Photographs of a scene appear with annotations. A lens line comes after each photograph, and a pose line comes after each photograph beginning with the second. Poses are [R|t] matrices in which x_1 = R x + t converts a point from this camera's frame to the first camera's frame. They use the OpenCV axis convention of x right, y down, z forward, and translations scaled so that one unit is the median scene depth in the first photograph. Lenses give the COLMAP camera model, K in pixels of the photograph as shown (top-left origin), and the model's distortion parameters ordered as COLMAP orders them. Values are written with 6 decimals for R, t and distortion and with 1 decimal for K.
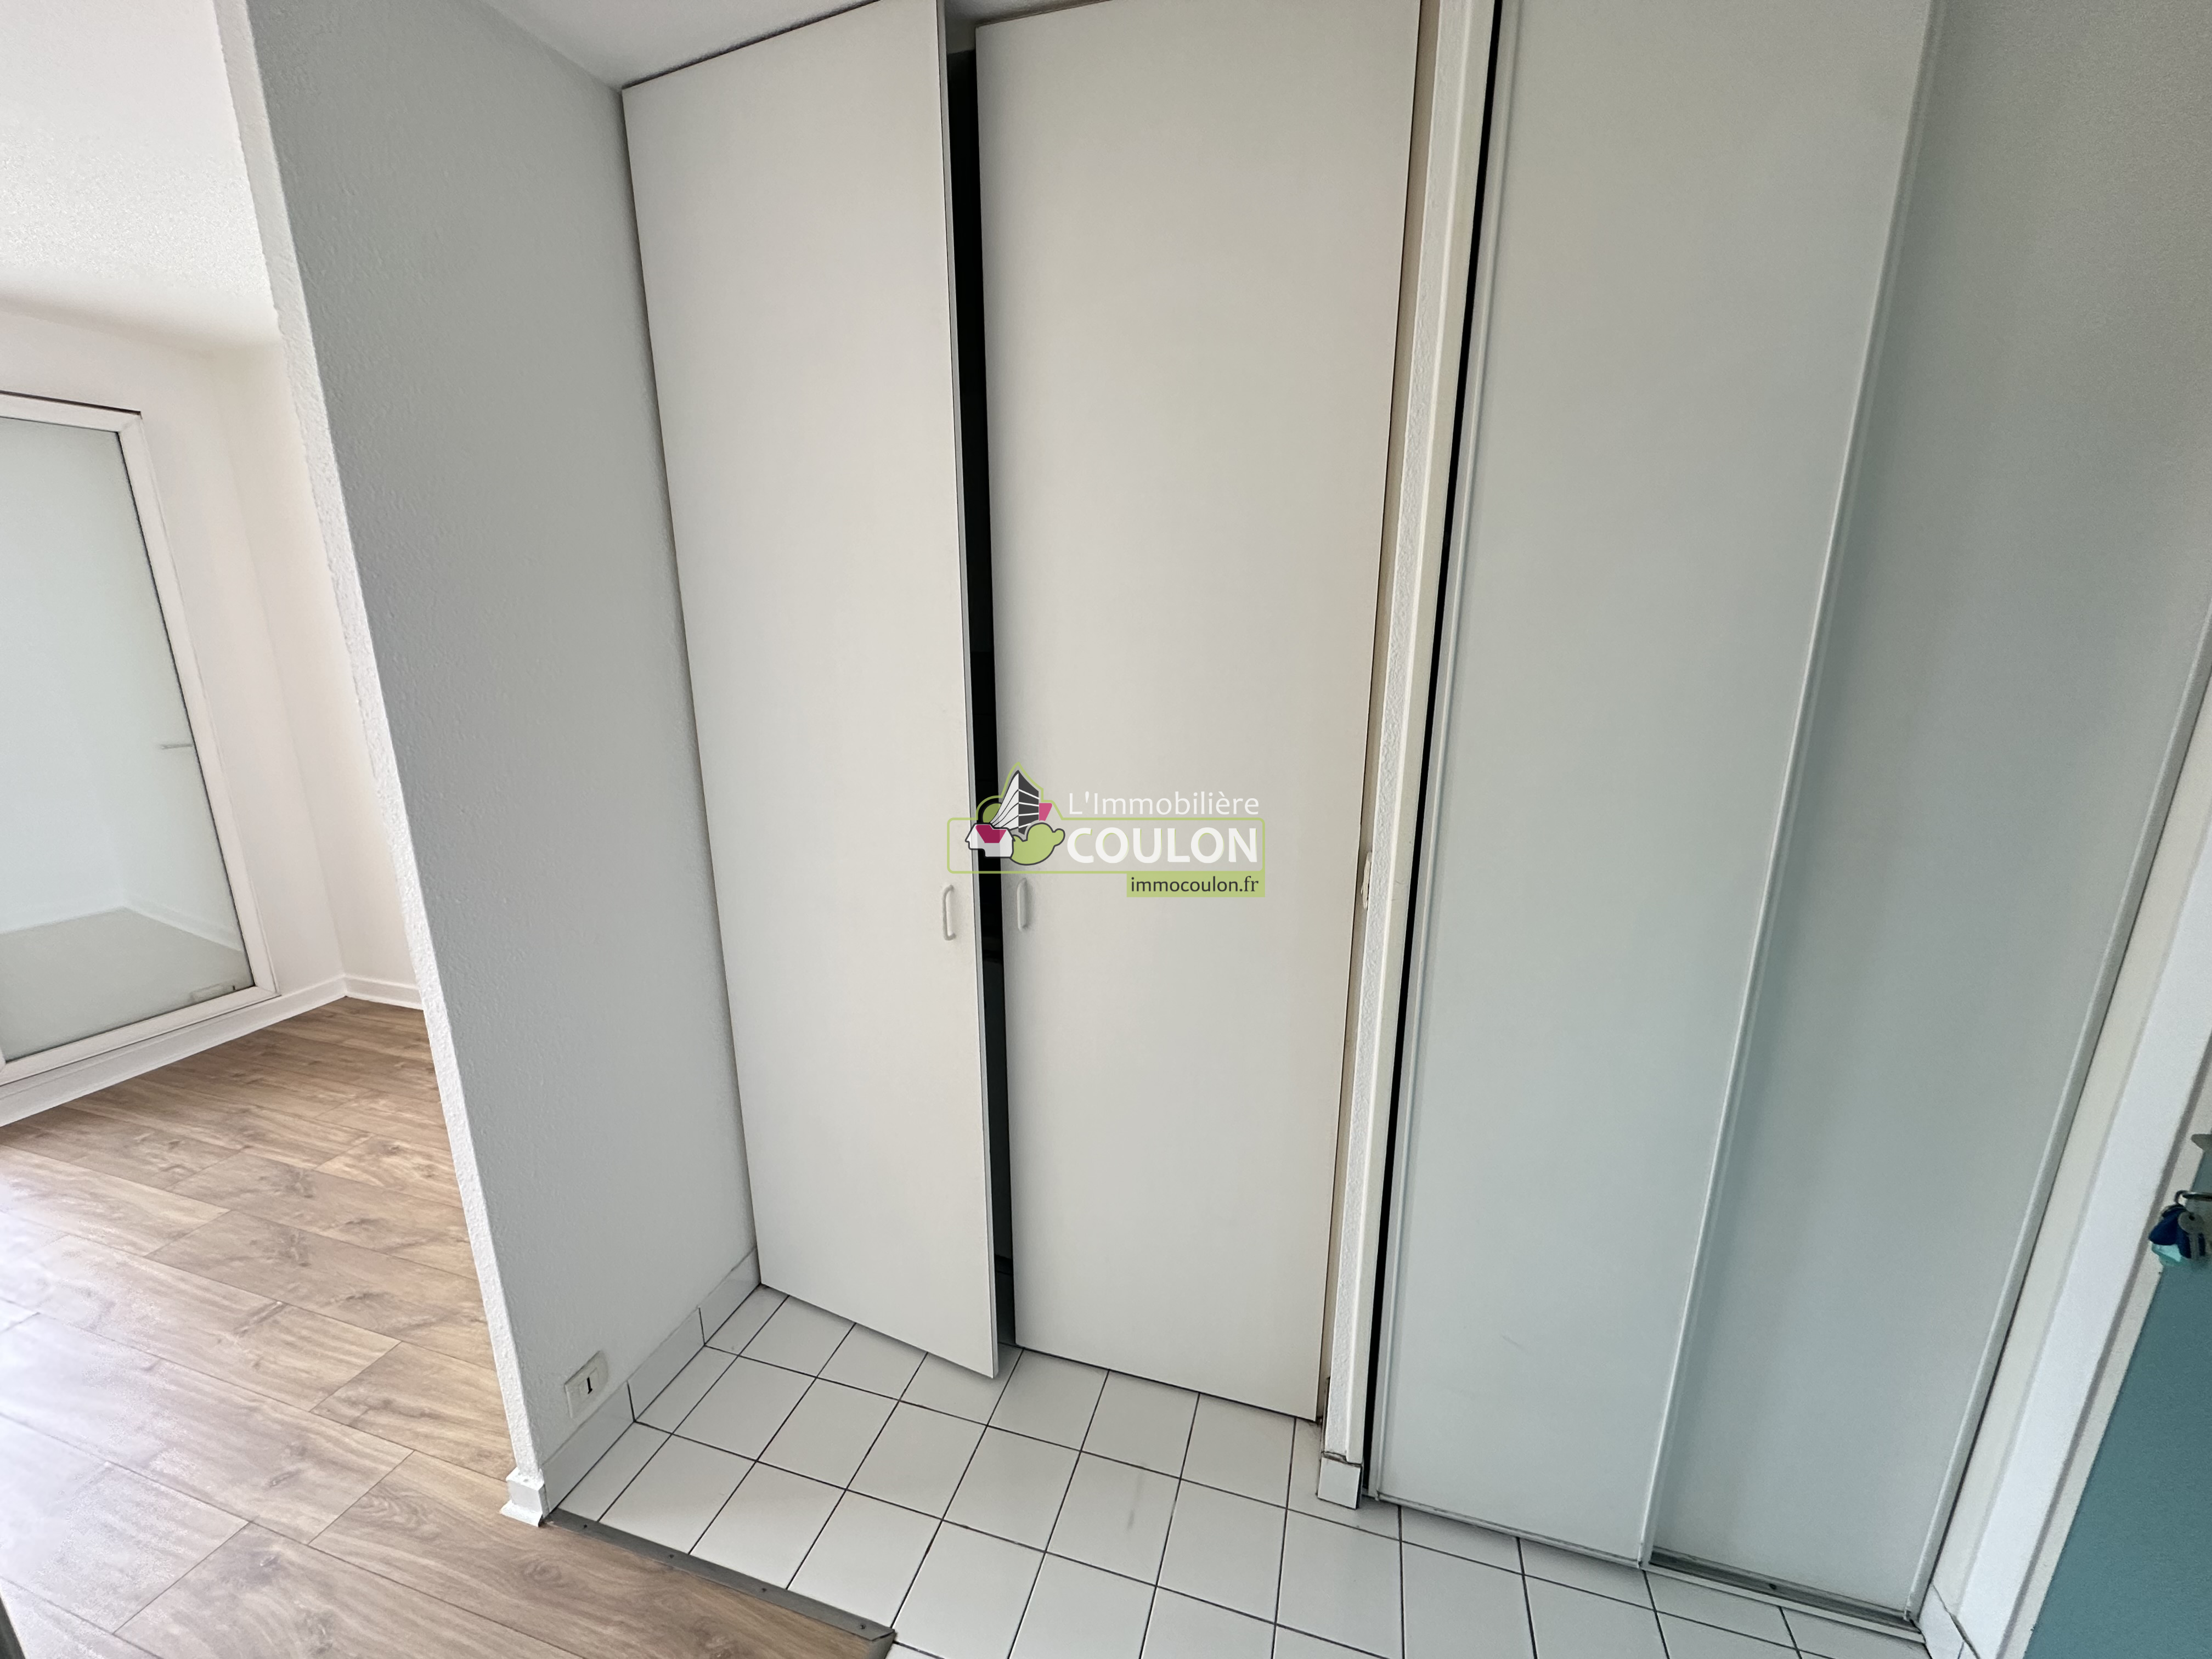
lens RADIAL K [[870.9, 0, 1113.4], [0, 870.9, 818.4], [0, 0, 1]] dist [-0.004457, 0.000562]
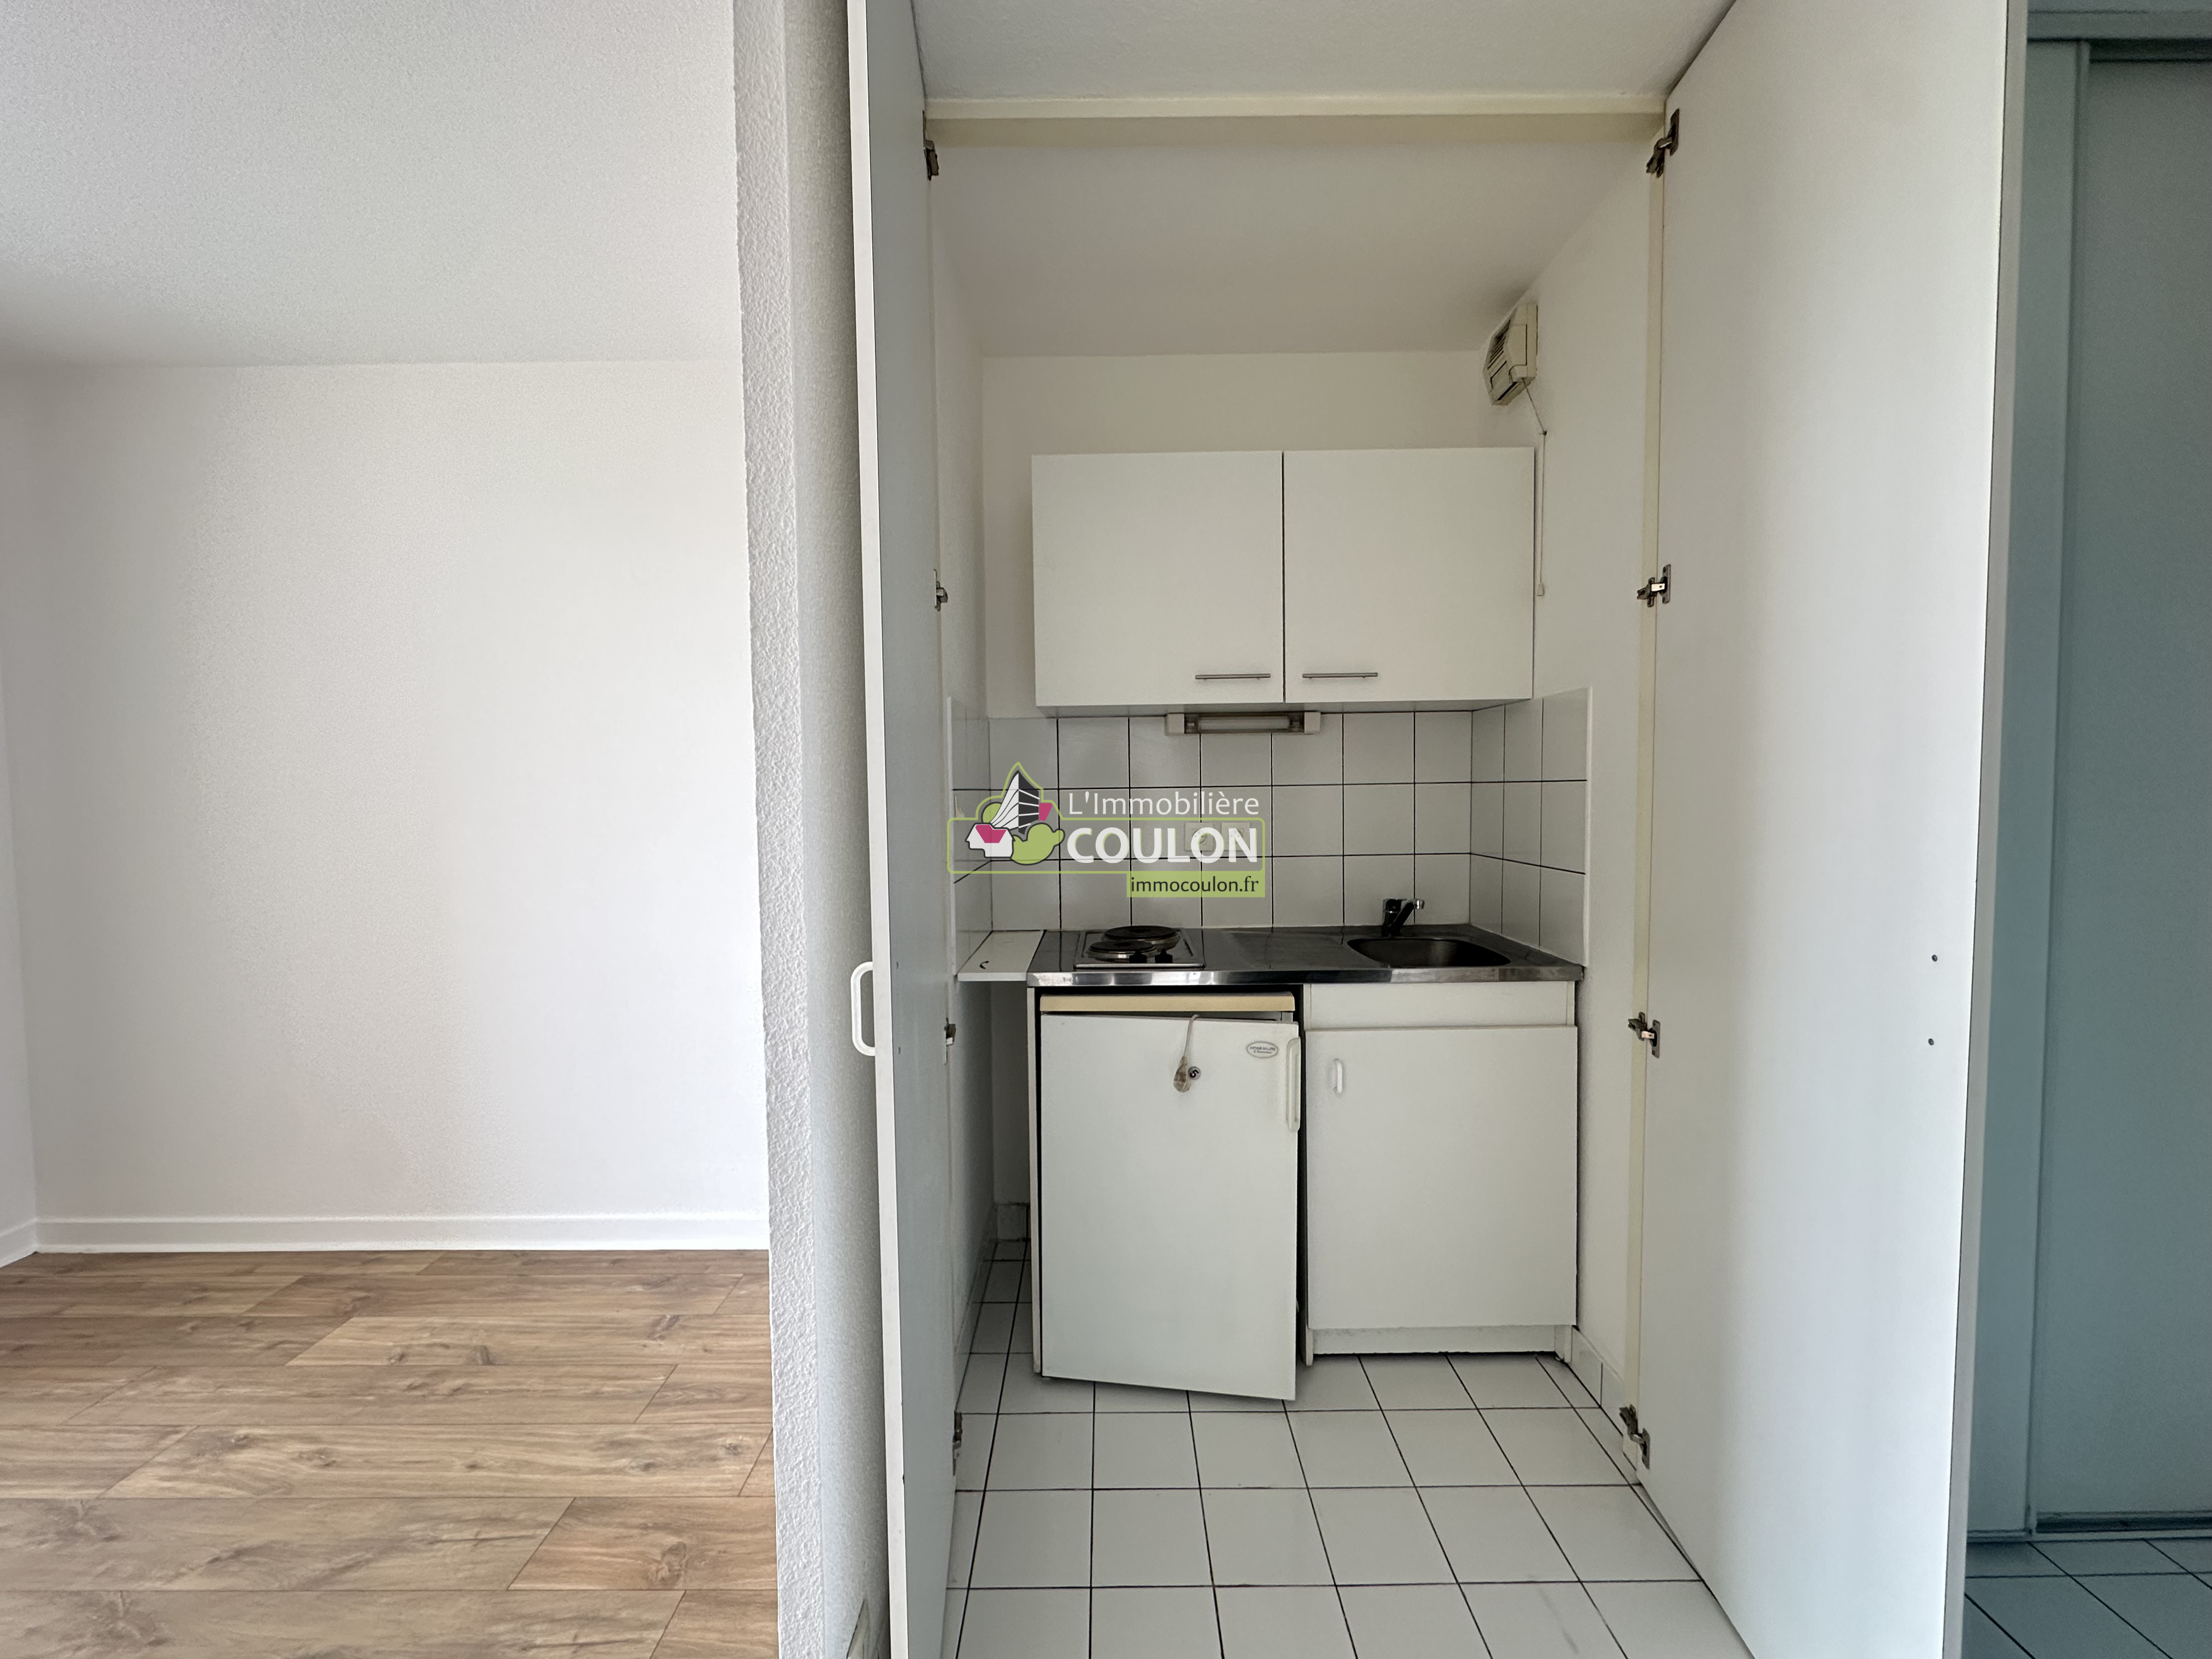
lens RADIAL K [[870.9, 0, 1103.3], [0, 870.9, 830.5], [0, 0, 1]] dist [-0.004457, 0.000562]
pose [[0.959822, -0.027240, 0.279284, -0.384340], [0.079836, 0.980654, -0.178726, 0.100318], [-0.269012, 0.193842, 0.943429, 0.118842]]
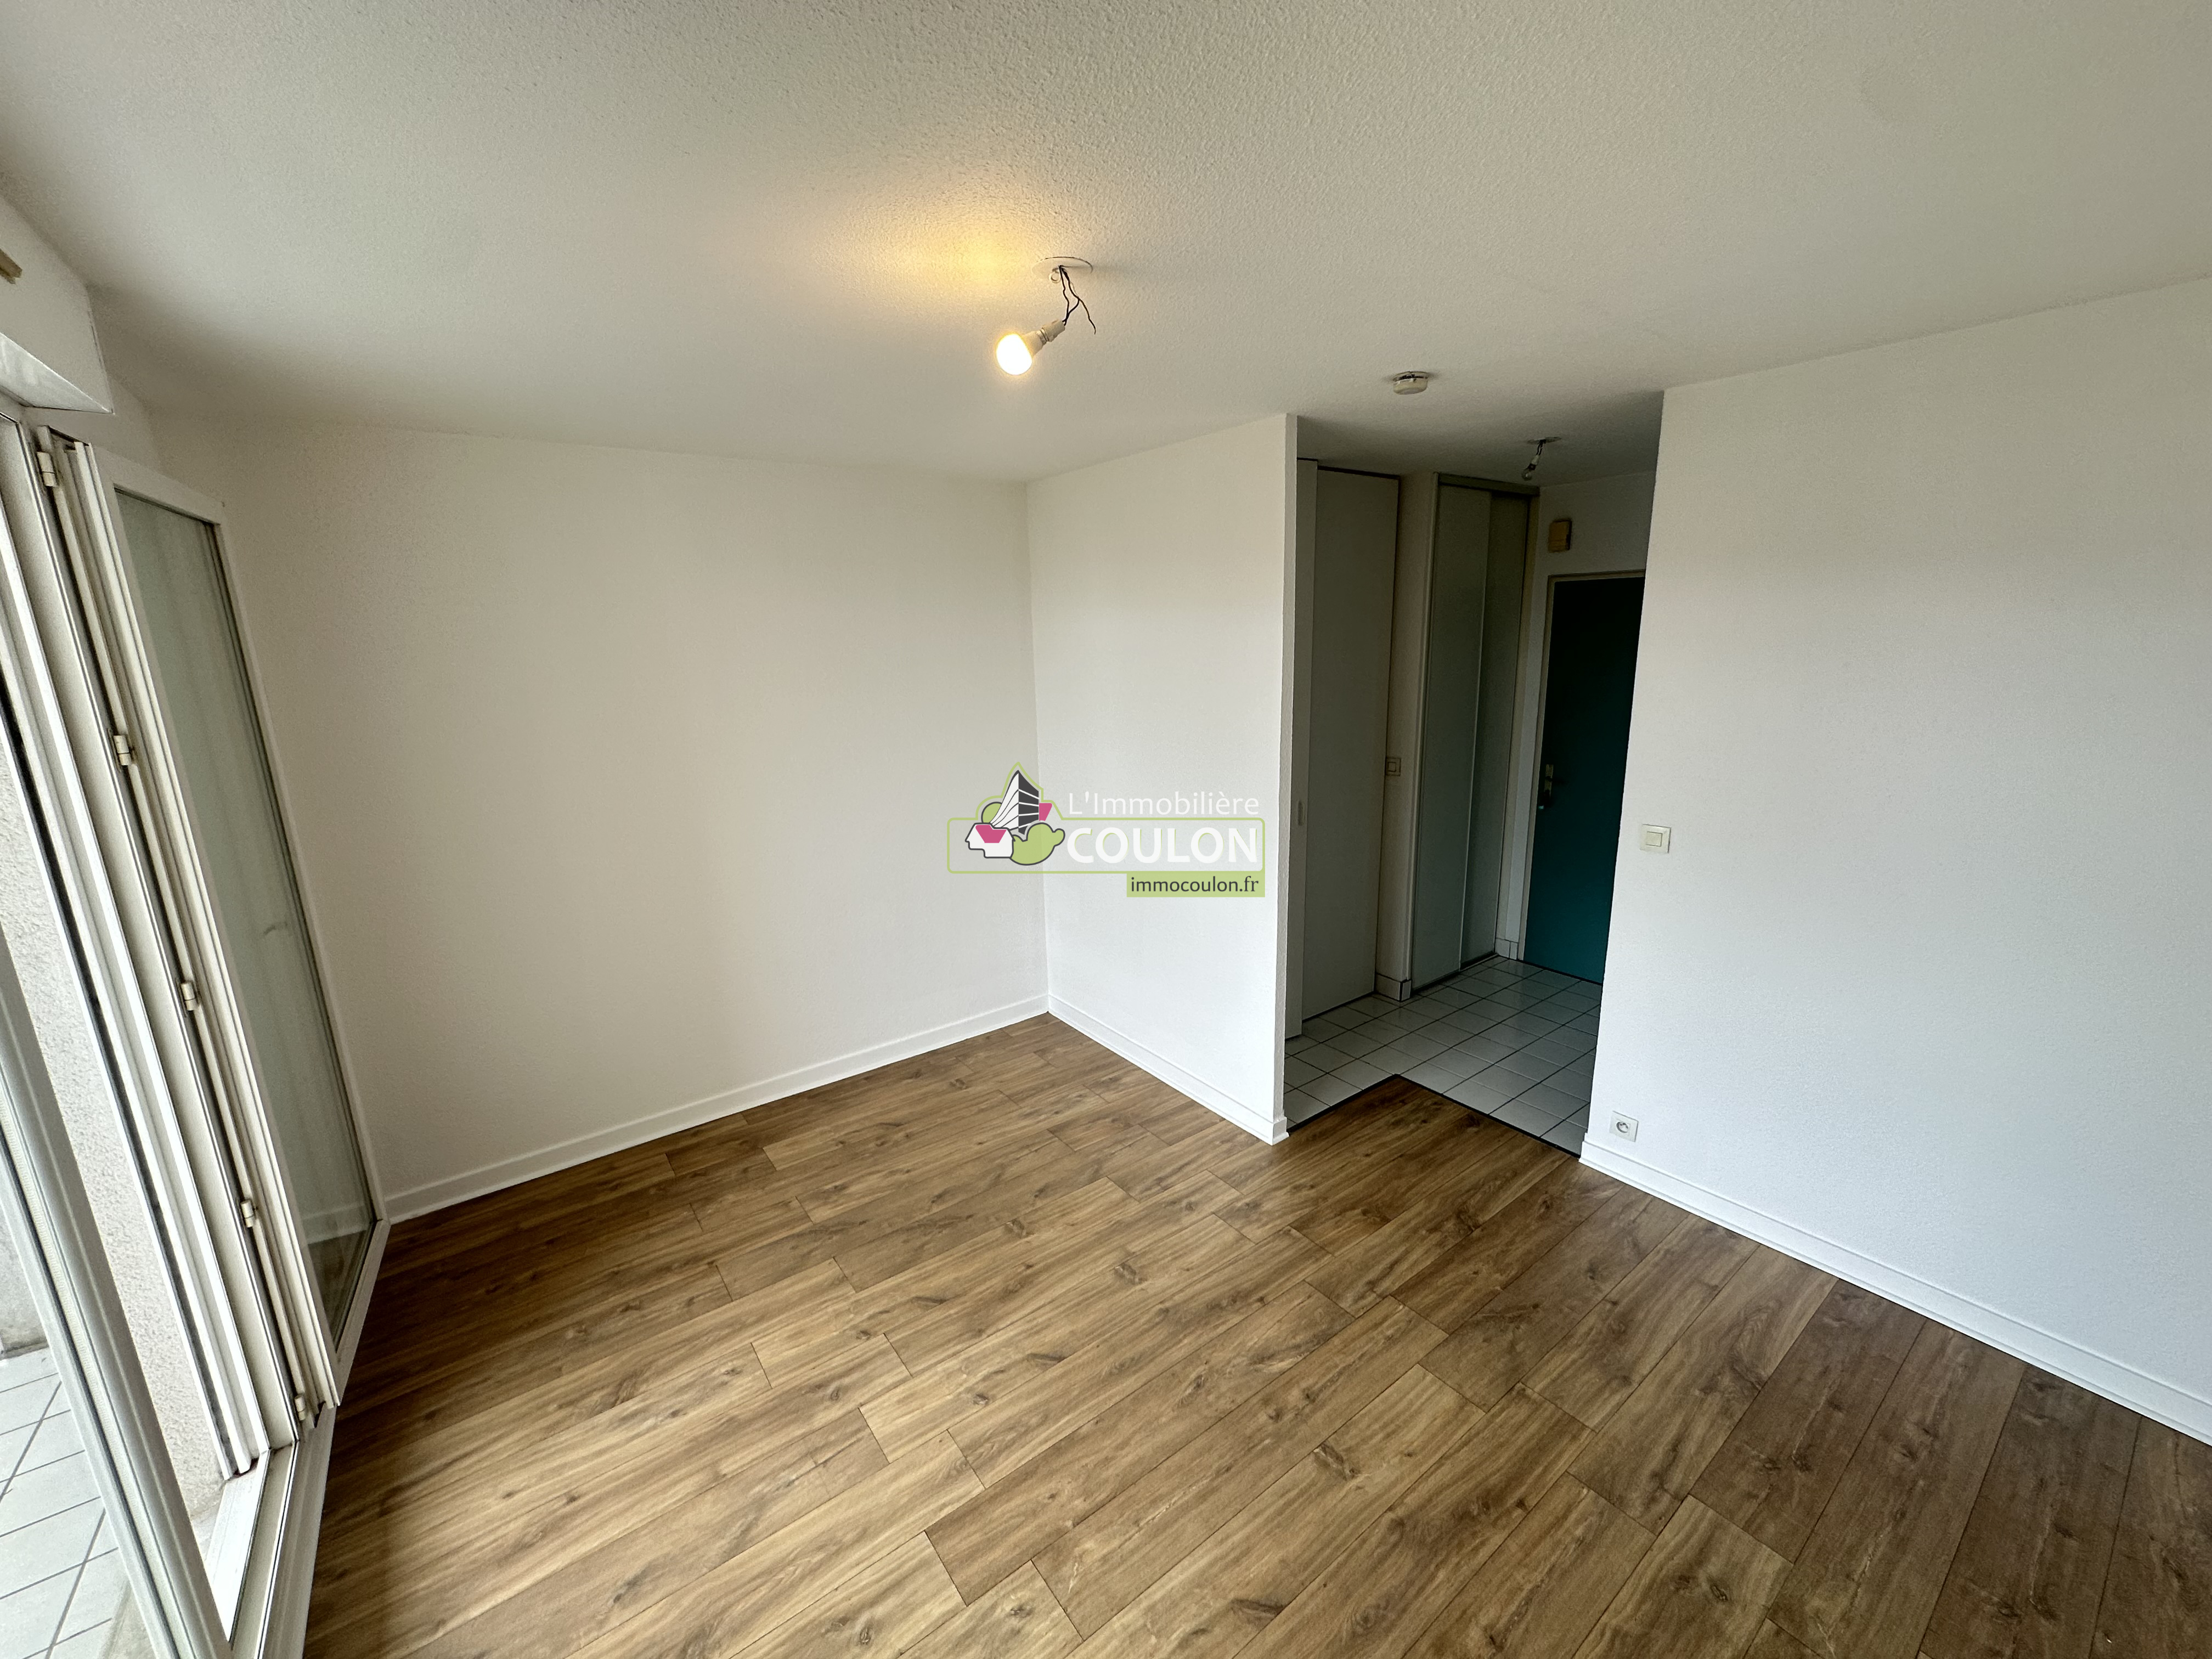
lens RADIAL K [[870.9, 0, 1120.5], [0, 870.9, 823.9], [0, 0, 1]] dist [-0.004457, 0.000562]
pose [[0.595482, -0.191141, 0.780299, -1.435688], [0.215388, 0.973709, 0.074146, -0.078058], [-0.773957, 0.123915, 0.620996, -0.028113]]
